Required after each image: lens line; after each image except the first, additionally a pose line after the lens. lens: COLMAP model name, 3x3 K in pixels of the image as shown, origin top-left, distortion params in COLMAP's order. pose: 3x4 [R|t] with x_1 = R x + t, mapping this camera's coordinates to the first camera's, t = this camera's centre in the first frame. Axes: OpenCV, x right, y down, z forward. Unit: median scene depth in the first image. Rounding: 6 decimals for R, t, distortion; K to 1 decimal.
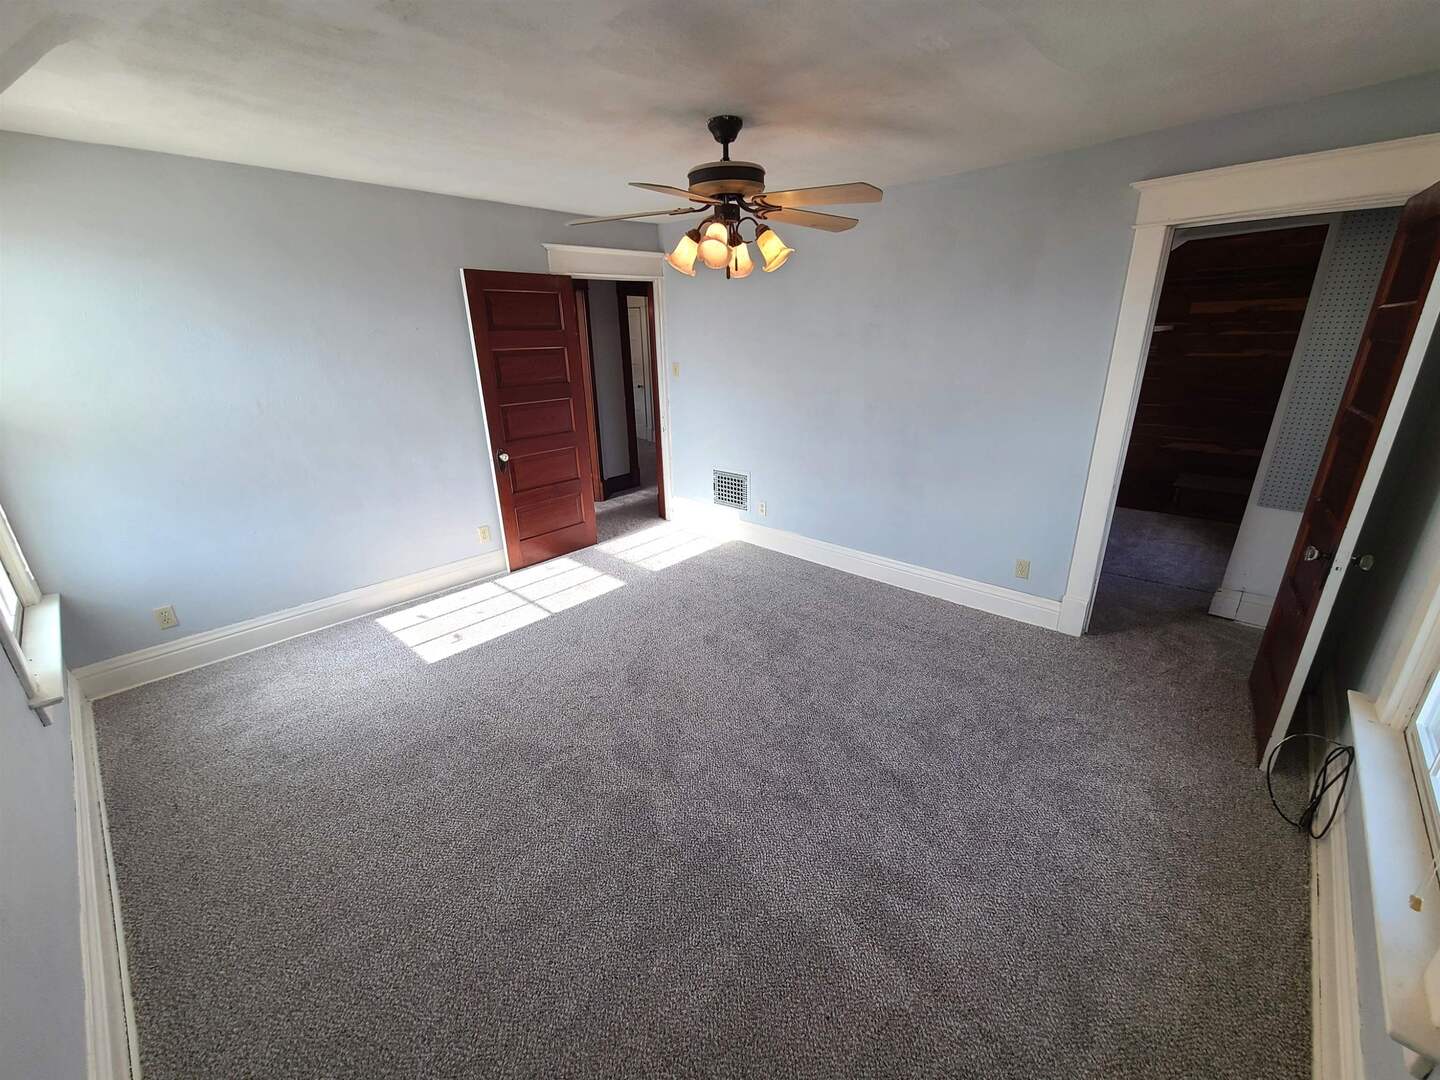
lens RADIAL K [[588.7, 0, 728.6], [0, 588.7, 547.6], [0, 0, 1]] dist [0.001200, -0.003474]
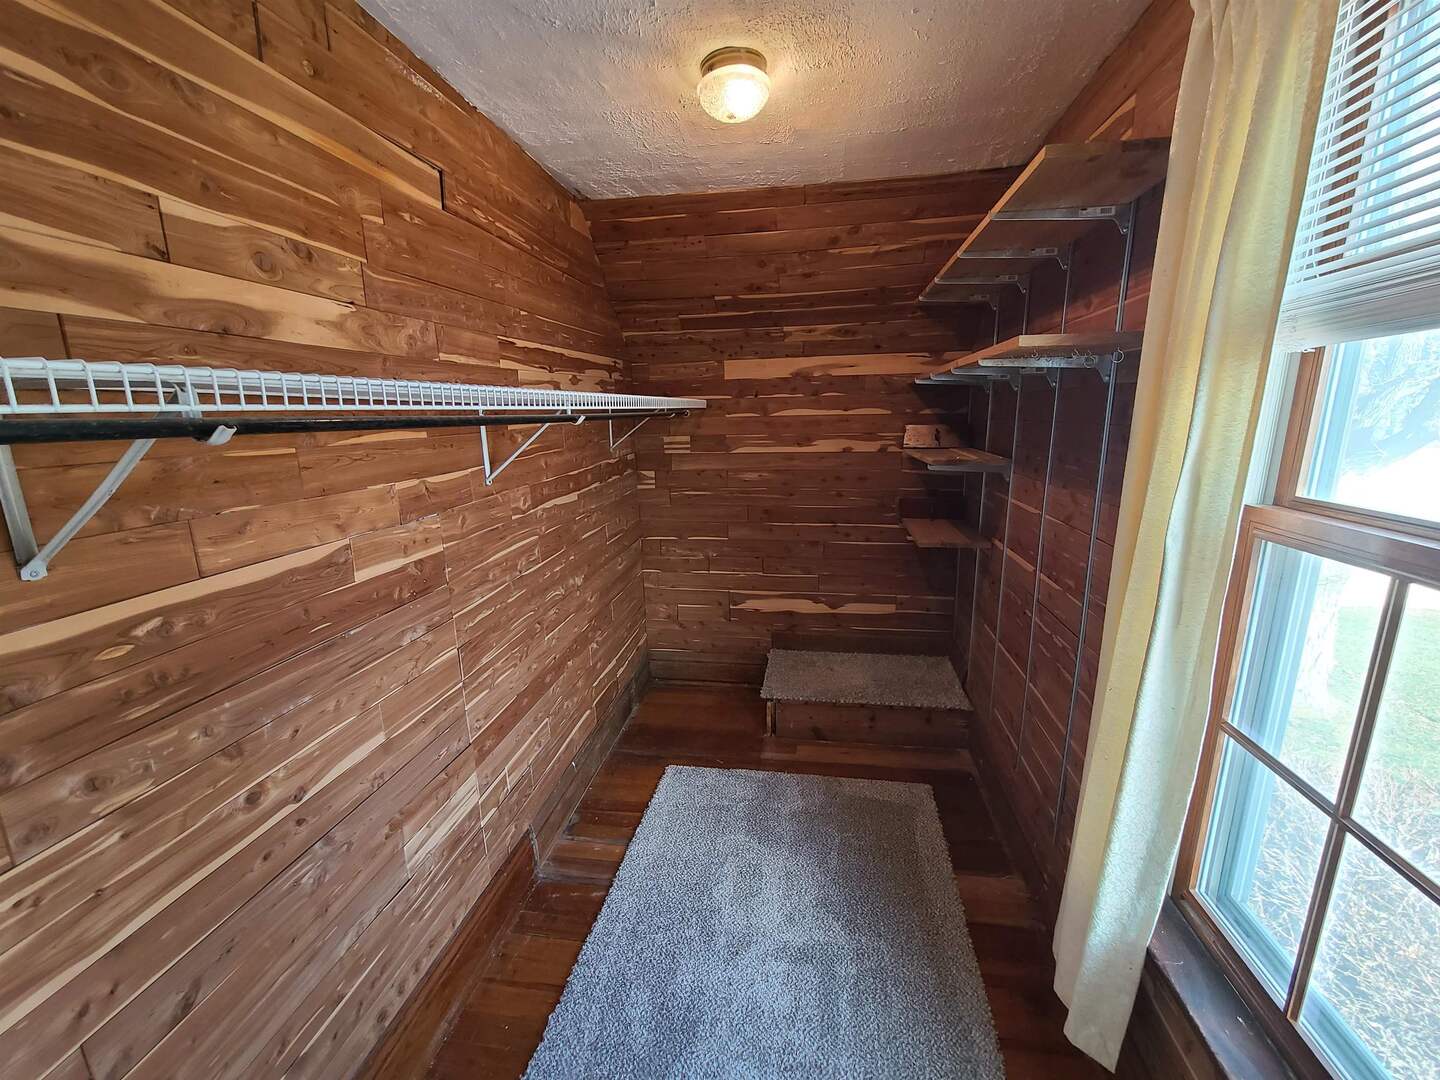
lens RADIAL K [[588.7, 0, 728.6], [0, 588.7, 547.6], [0, 0, 1]] dist [0.001200, -0.003474]
pose [[0.837184, -0.121966, 0.533148, 0.527221], [0.193091, 0.977956, -0.079480, -0.219593], [-0.511702, 0.169486, 0.842280, 0.622653]]
